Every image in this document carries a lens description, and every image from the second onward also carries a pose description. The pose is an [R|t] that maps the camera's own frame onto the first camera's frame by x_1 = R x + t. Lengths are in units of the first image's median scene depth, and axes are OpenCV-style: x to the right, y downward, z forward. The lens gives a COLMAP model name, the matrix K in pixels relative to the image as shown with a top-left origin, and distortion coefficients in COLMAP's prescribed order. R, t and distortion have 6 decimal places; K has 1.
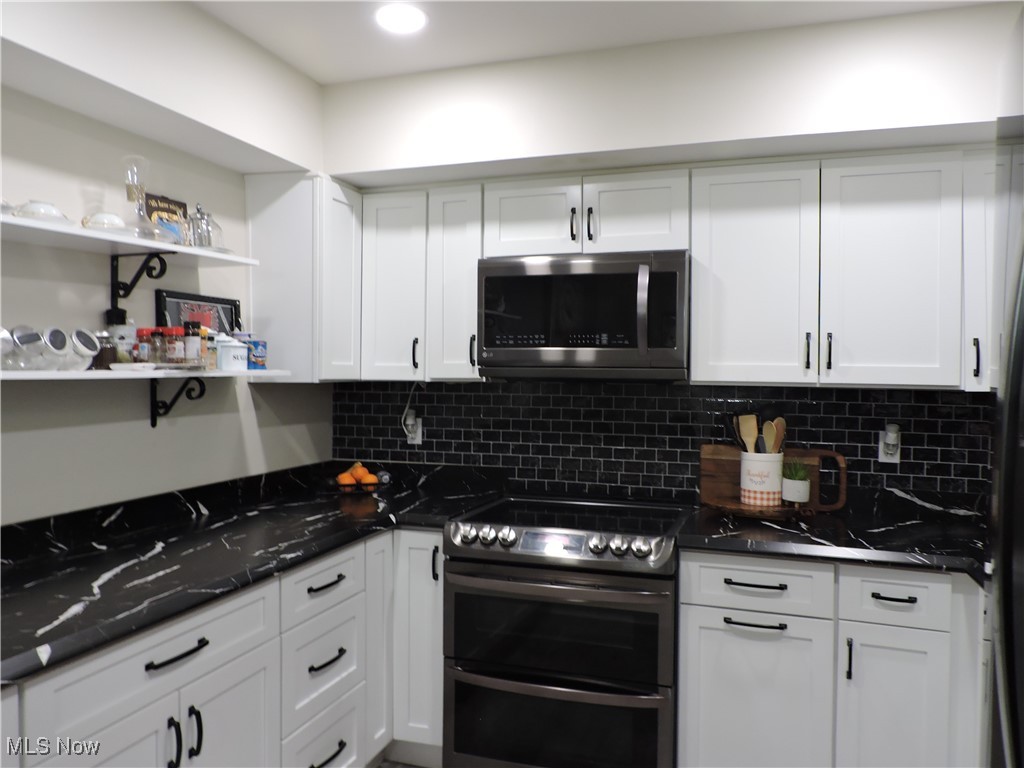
lens RADIAL K [[778.2, 0, 512.3], [0, 778.2, 363.0], [0, 0, 1]] dist [-0.008442, 0.001232]
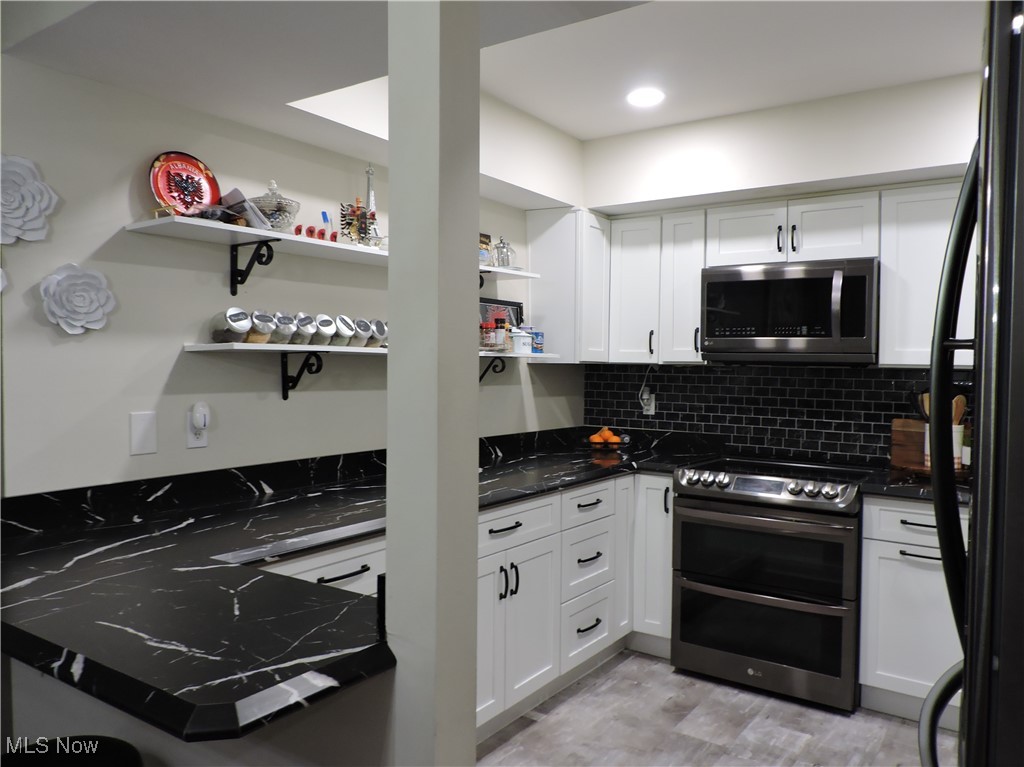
lens RADIAL K [[778.2, 0, 512.3], [0, 778.2, 362.5], [0, 0, 1]] dist [-0.008442, 0.001232]
pose [[0.960352, 0.007748, -0.278682, 0.015324], [-0.006738, 0.999967, 0.004582, 0.018432], [0.278709, -0.002522, 0.960372, -0.329599]]
